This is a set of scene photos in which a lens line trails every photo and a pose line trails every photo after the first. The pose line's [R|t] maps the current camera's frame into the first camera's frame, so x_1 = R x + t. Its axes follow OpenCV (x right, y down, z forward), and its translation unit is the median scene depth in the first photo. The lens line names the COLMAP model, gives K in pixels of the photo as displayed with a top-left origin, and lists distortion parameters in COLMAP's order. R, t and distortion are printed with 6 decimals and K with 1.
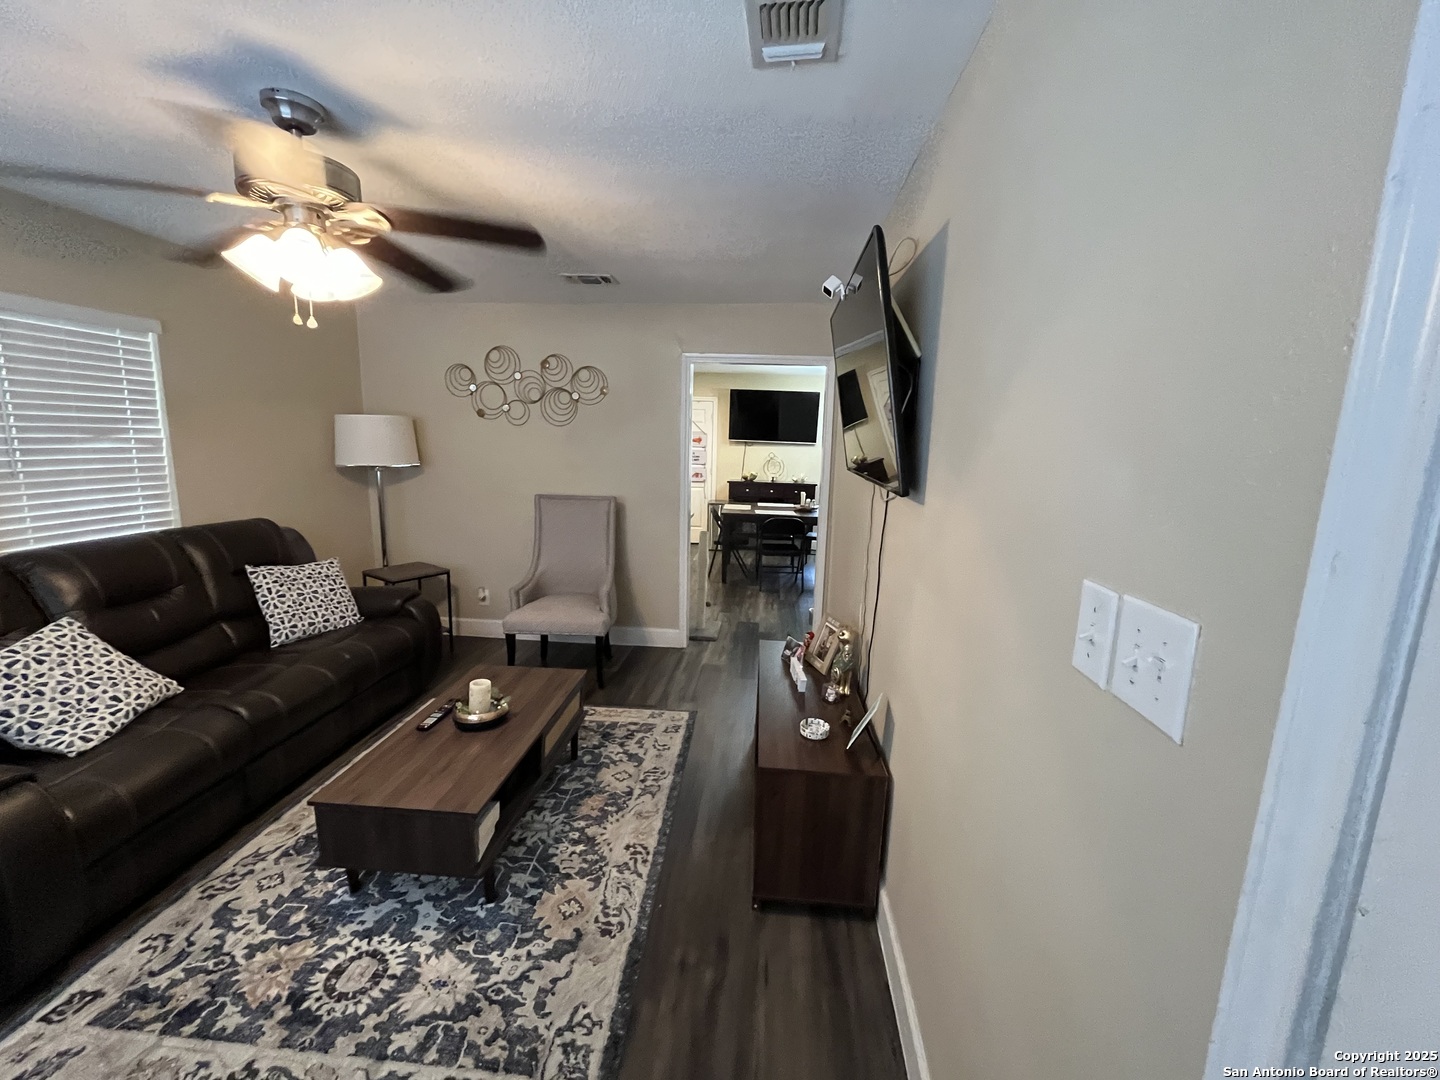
lens RADIAL K [[584.5, 0, 718.0], [0, 584.5, 535.7], [0, 0, 1]] dist [-0.000904, -0.000185]
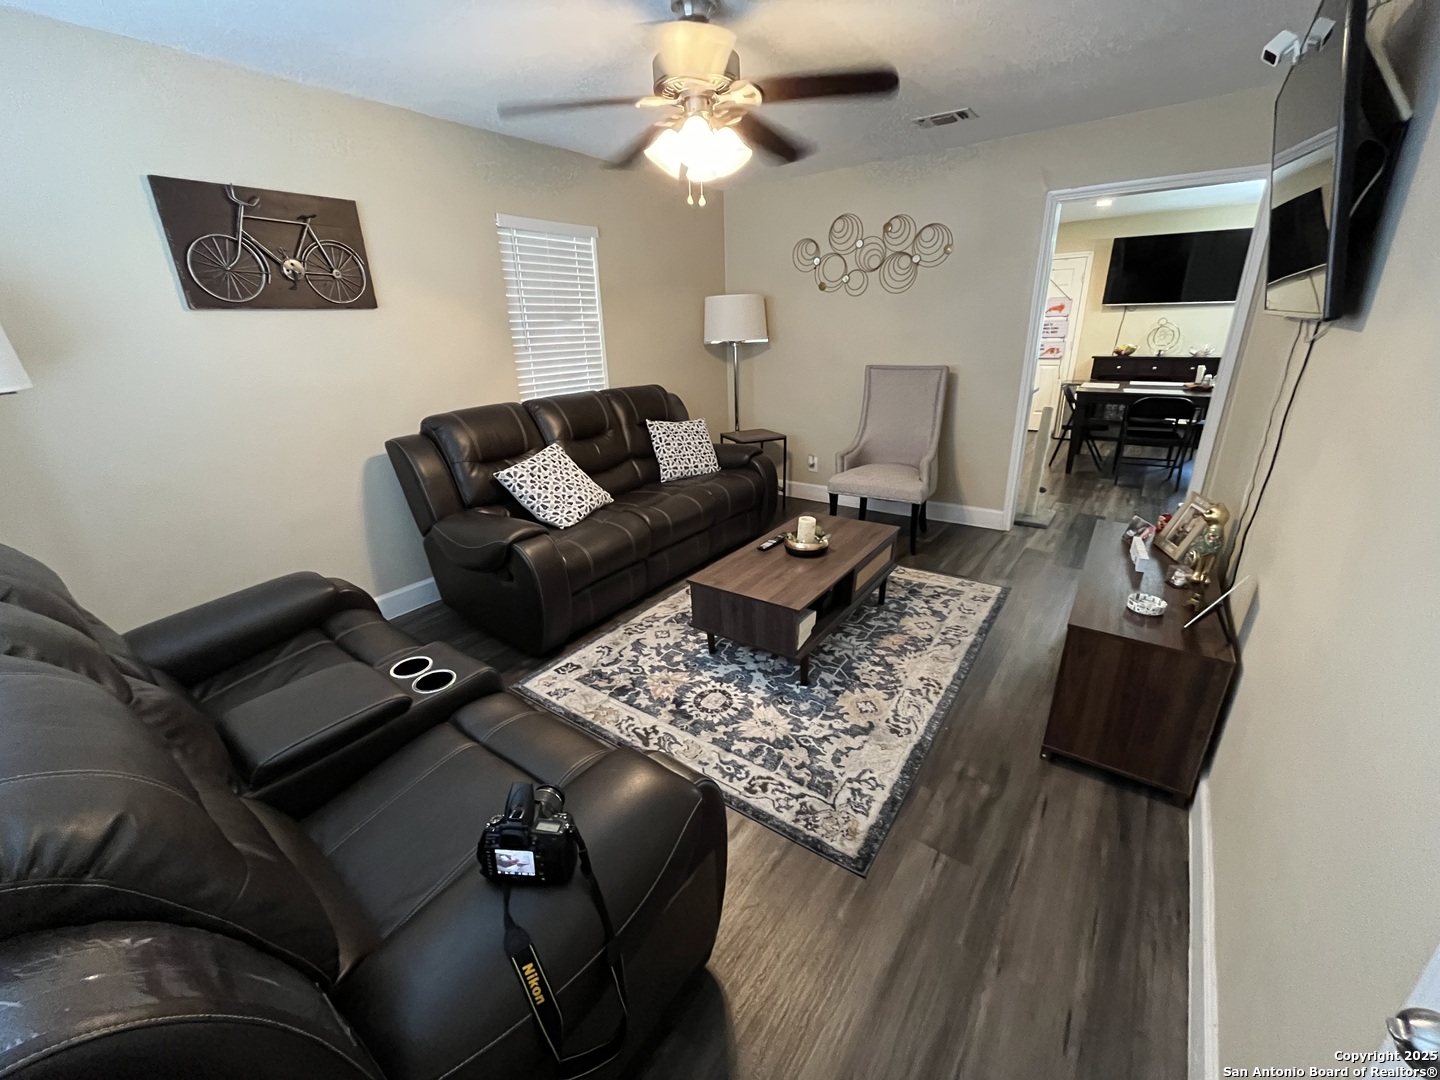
lens RADIAL K [[583.7, 0, 716.4], [0, 583.7, 537.3], [0, 0, 1]] dist [-0.000307, -0.000582]
pose [[0.854943, 0.129689, -0.502248, 0.032912], [-0.035888, 0.980710, 0.192145, 0.071148], [0.517479, -0.146248, 0.843105, -0.094103]]
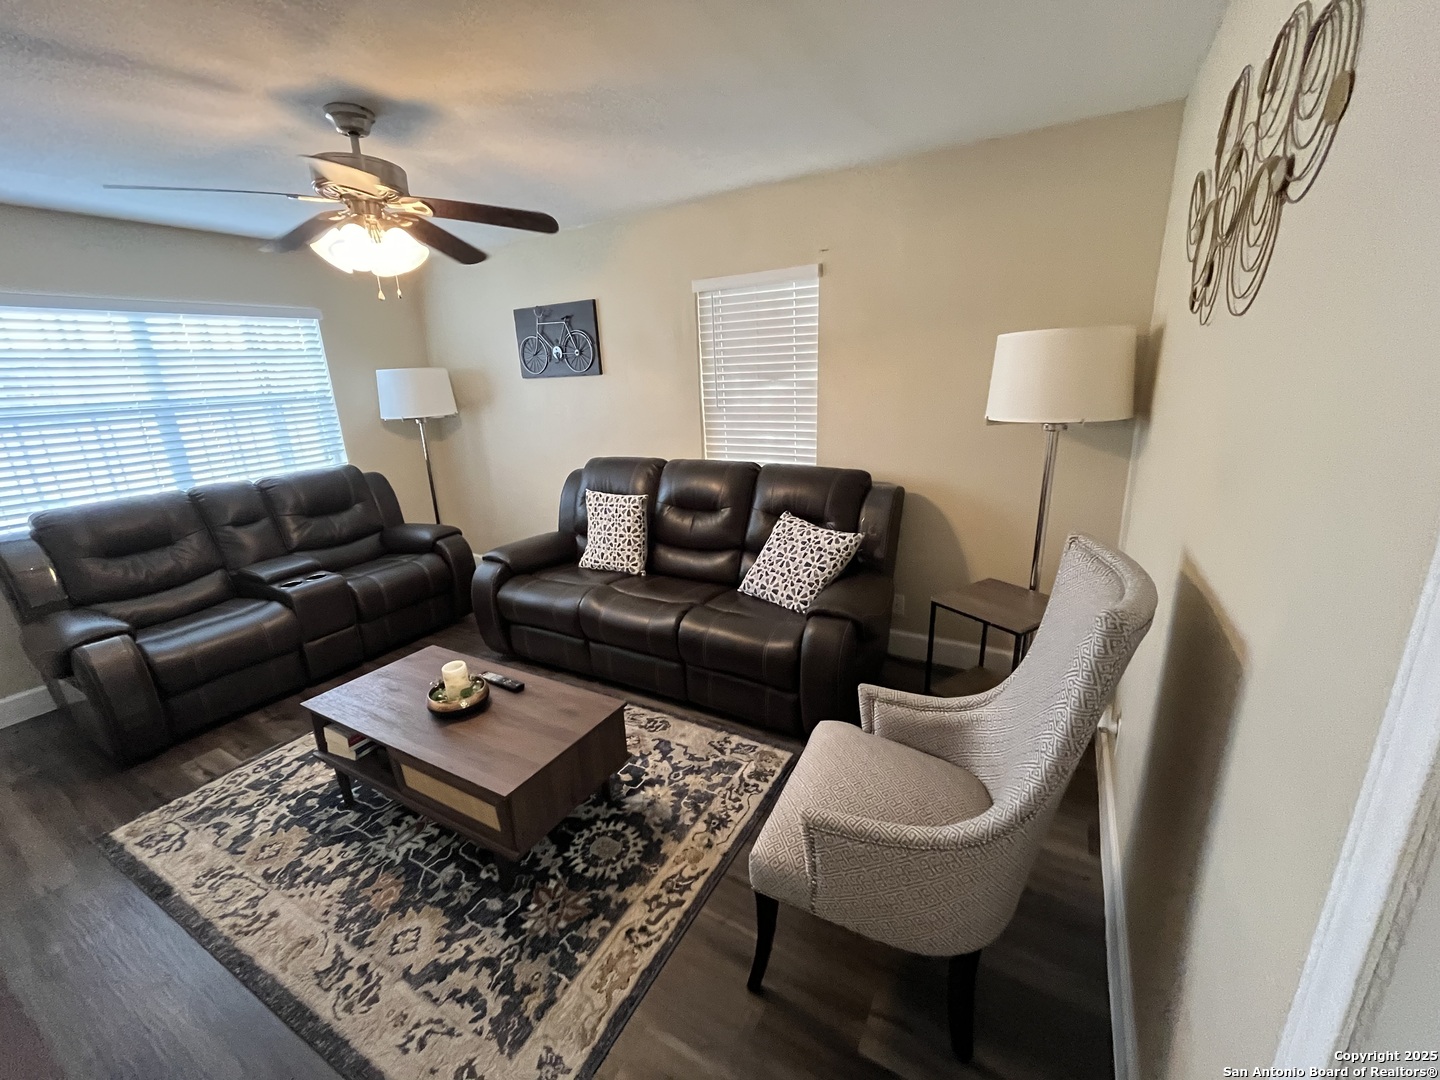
lens RADIAL K [[583.7, 0, 716.4], [0, 583.7, 537.3], [0, 0, 1]] dist [-0.000307, -0.000582]
pose [[-0.420512, 0.235584, -0.876167, 0.166397], [-0.125921, 0.941200, 0.313506, -0.273811], [0.898506, 0.242161, -0.366121, 1.700826]]
